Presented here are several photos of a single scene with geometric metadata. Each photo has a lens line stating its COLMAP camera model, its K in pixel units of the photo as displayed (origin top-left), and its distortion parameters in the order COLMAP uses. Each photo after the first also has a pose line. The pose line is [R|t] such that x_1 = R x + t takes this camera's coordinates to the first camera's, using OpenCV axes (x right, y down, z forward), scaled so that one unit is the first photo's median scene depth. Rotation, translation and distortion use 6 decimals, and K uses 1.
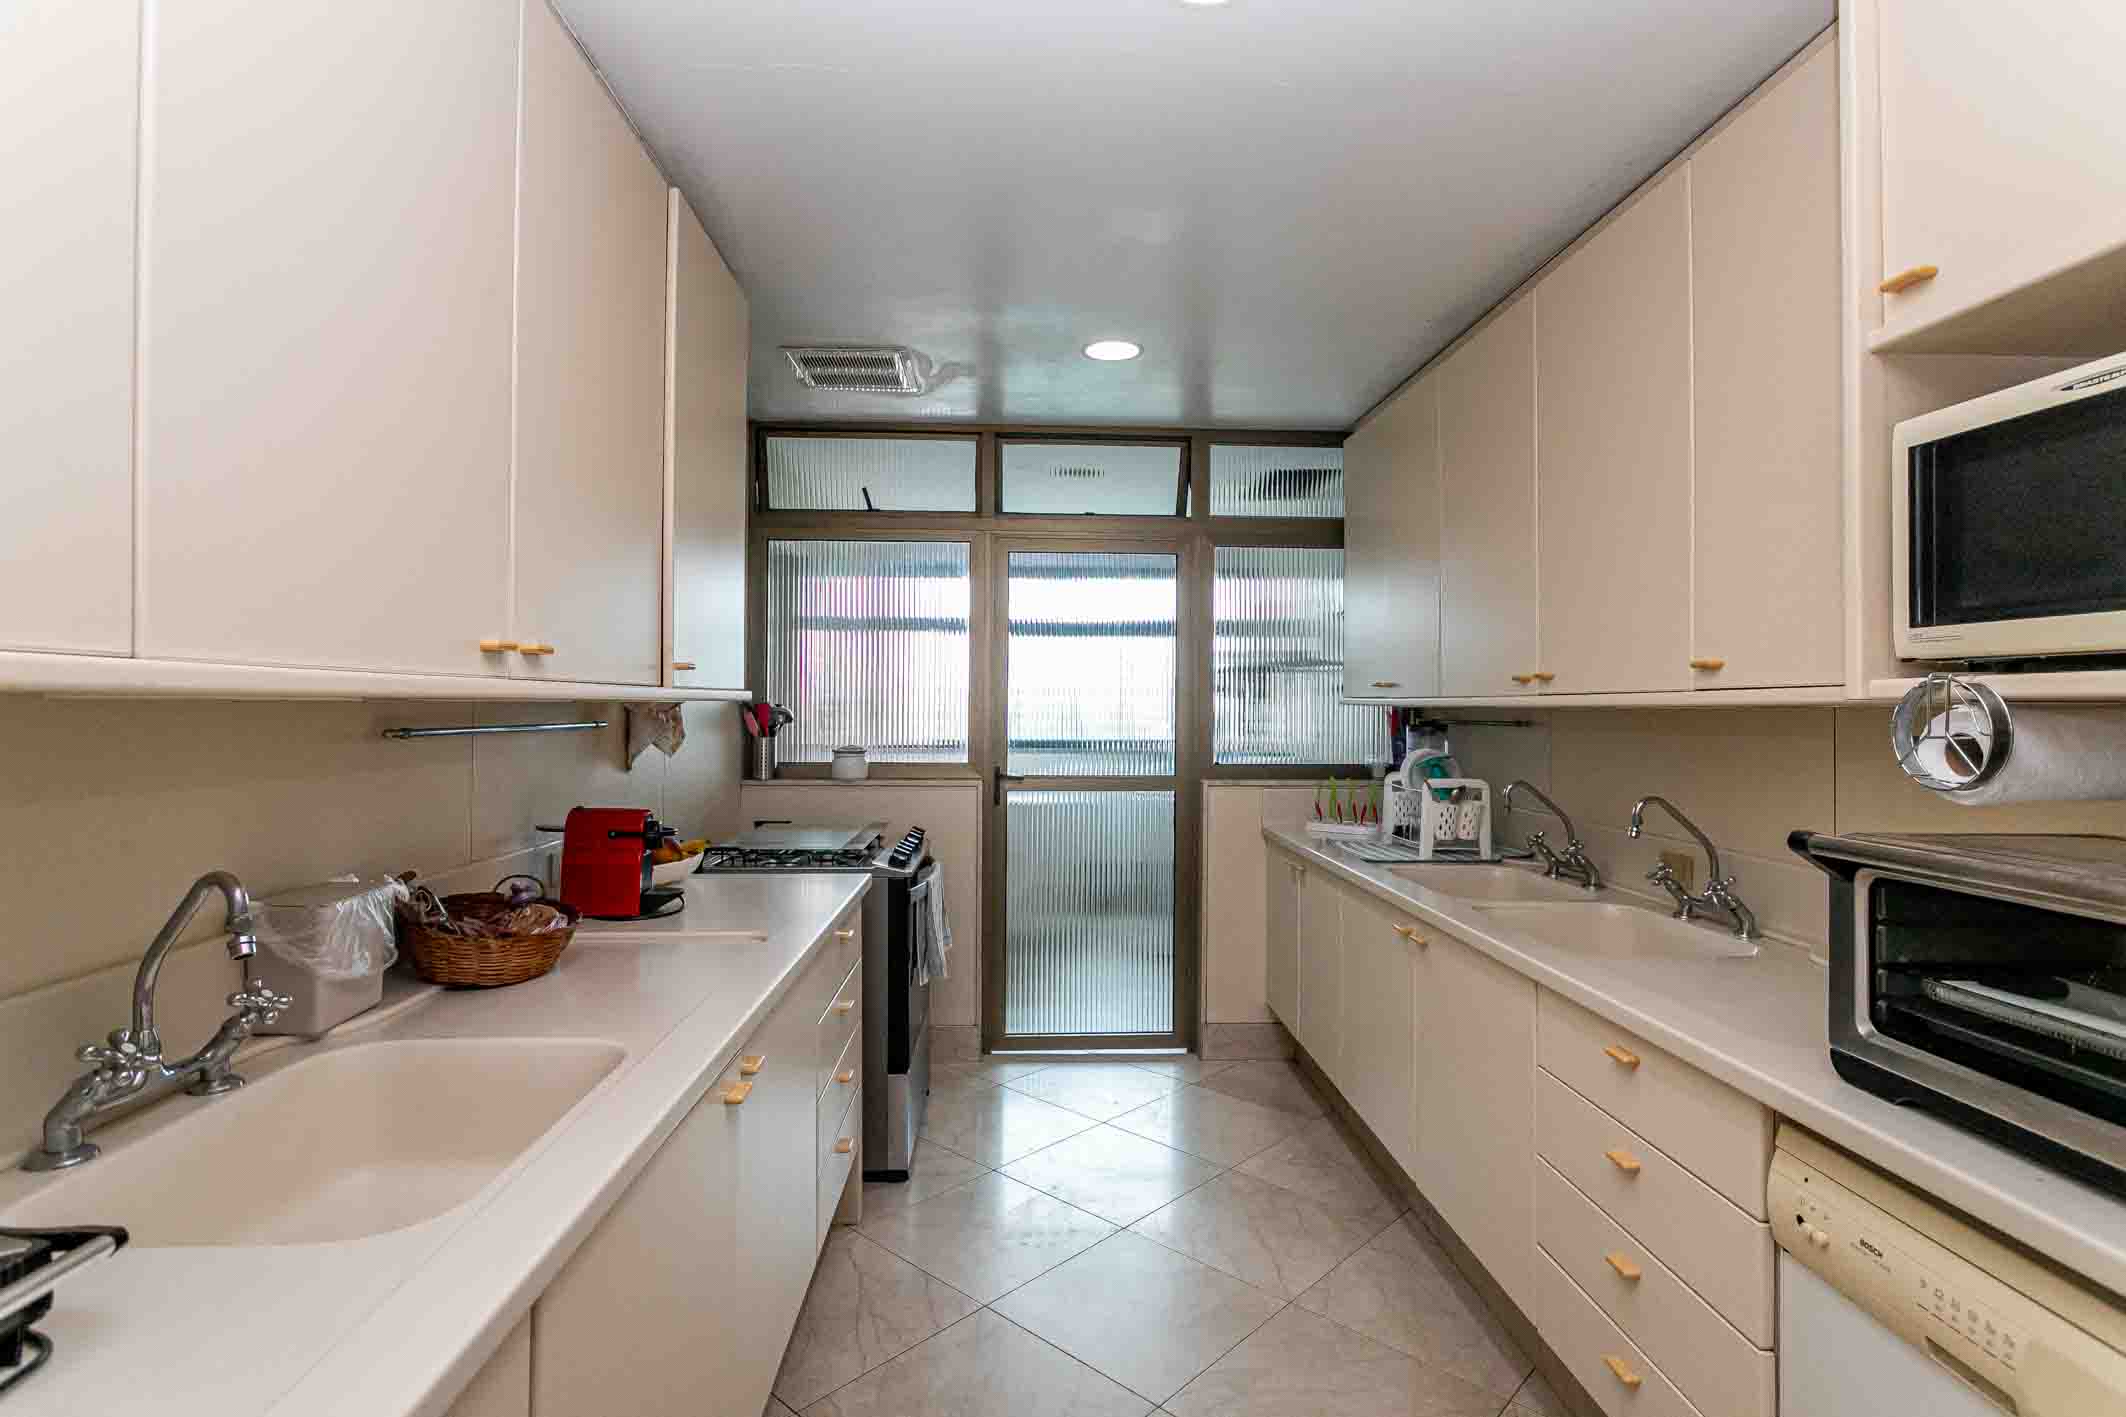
lens RADIAL K [[1070.4, 0, 1069.8], [0, 1070.4, 673.0], [0, 0, 1]] dist [-0.023203, 0.017275]
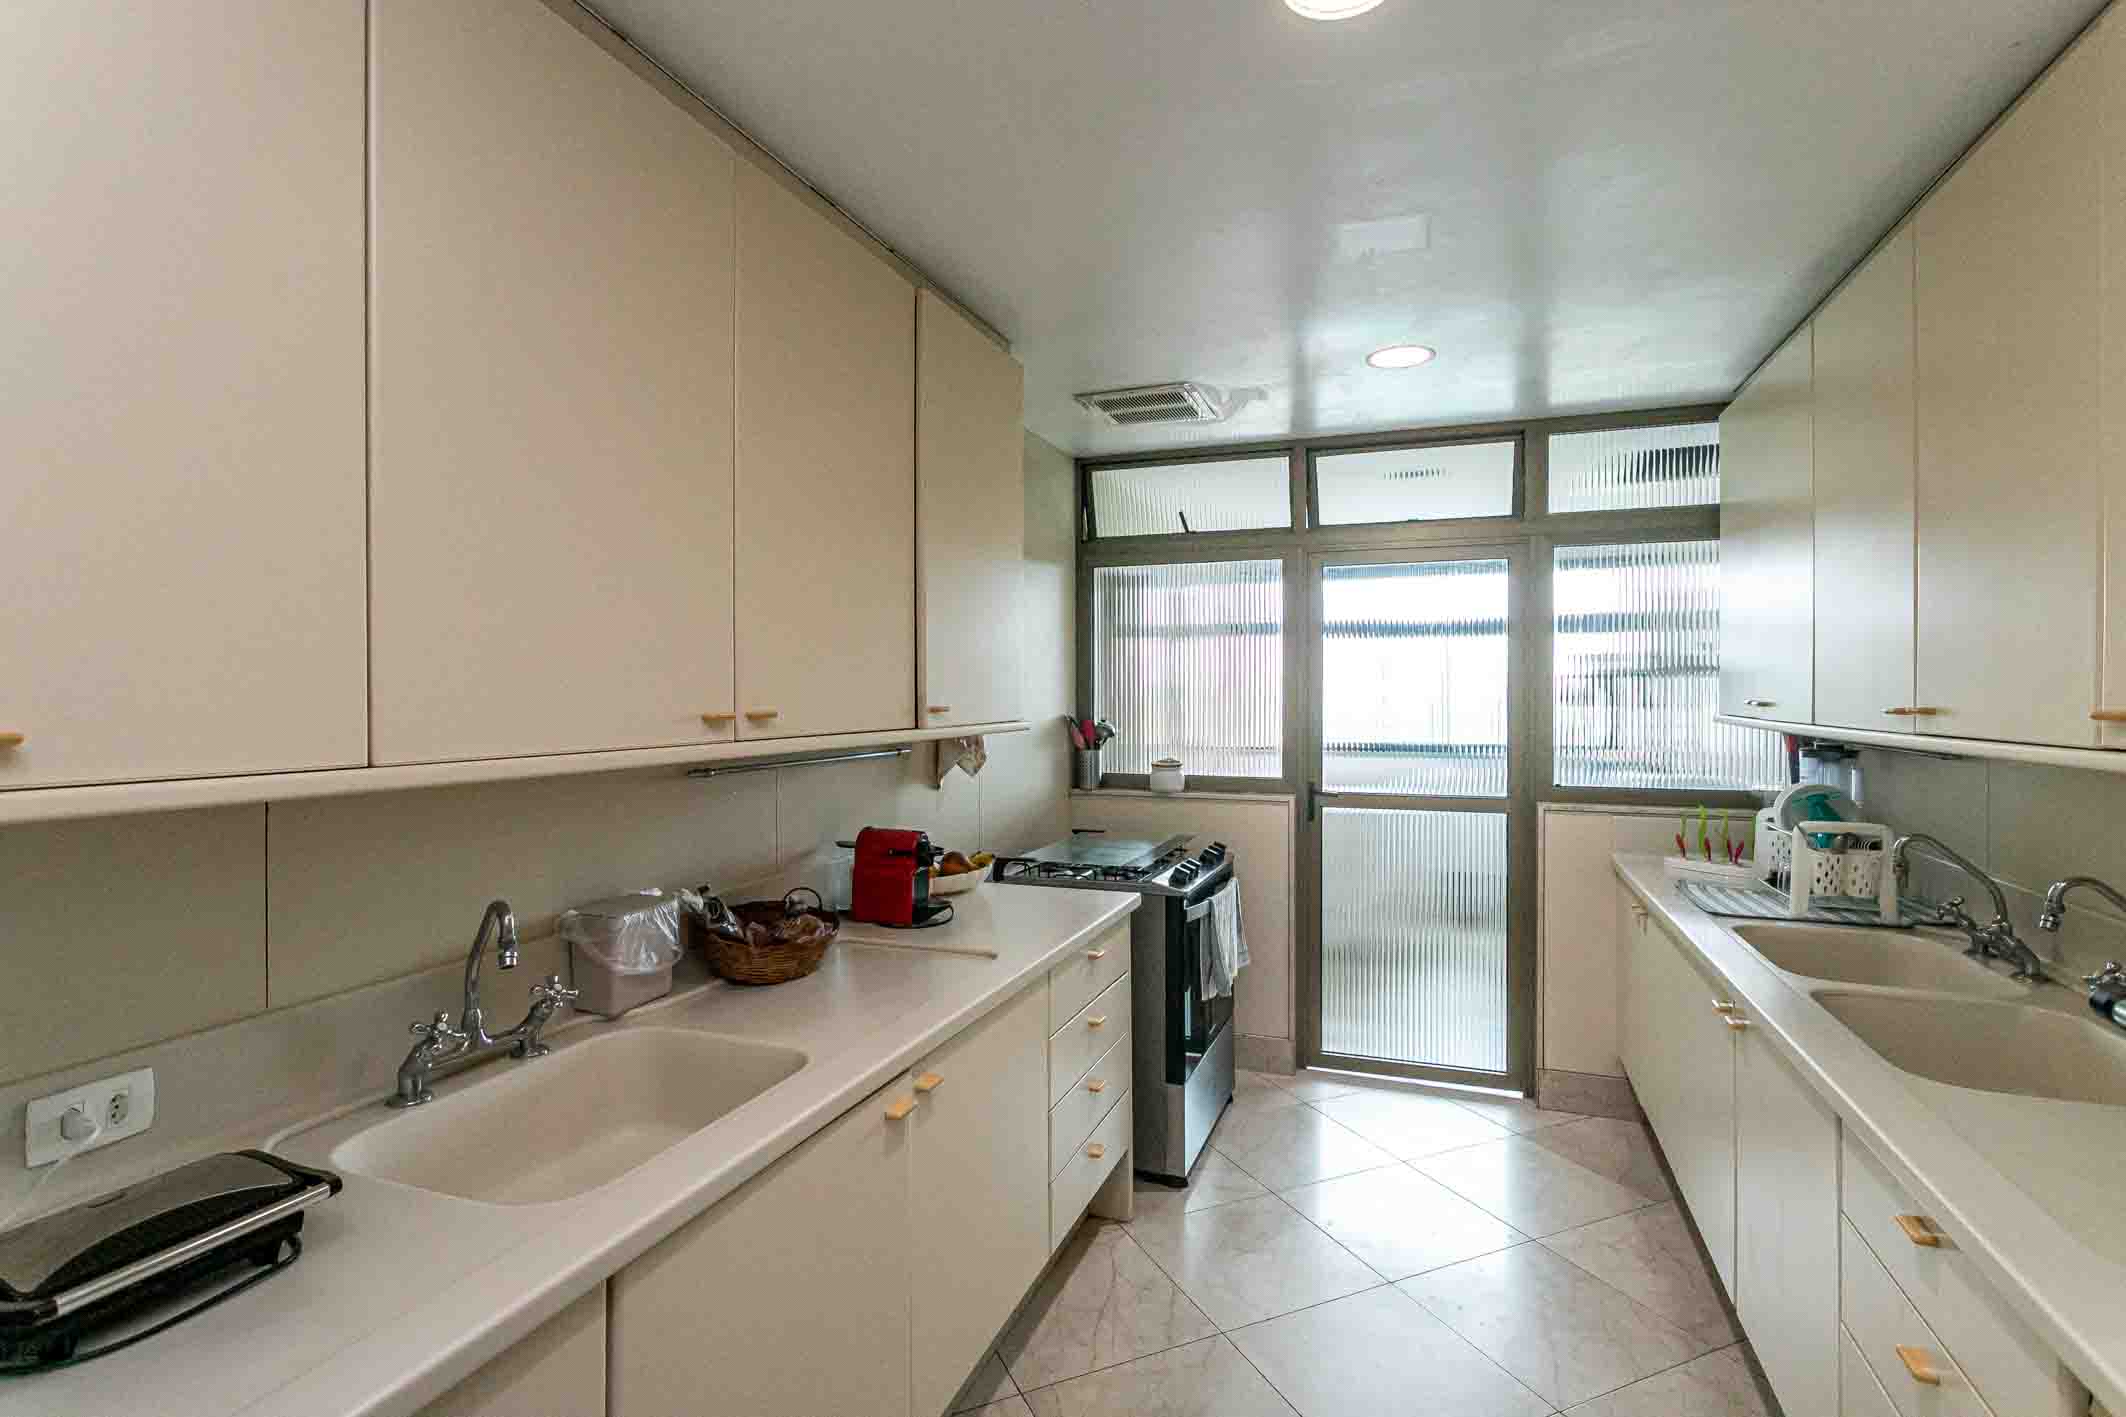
lens RADIAL K [[1032.1, 0, 1069.9], [0, 1032.1, 670.6], [0, 0, 1]] dist [-0.000038, 0.001063]
pose [[0.915086, -0.012777, -0.403057, 0.137632], [0.018463, 0.999777, 0.010227, -0.036792], [0.402836, -0.016800, 0.915118, 0.033472]]
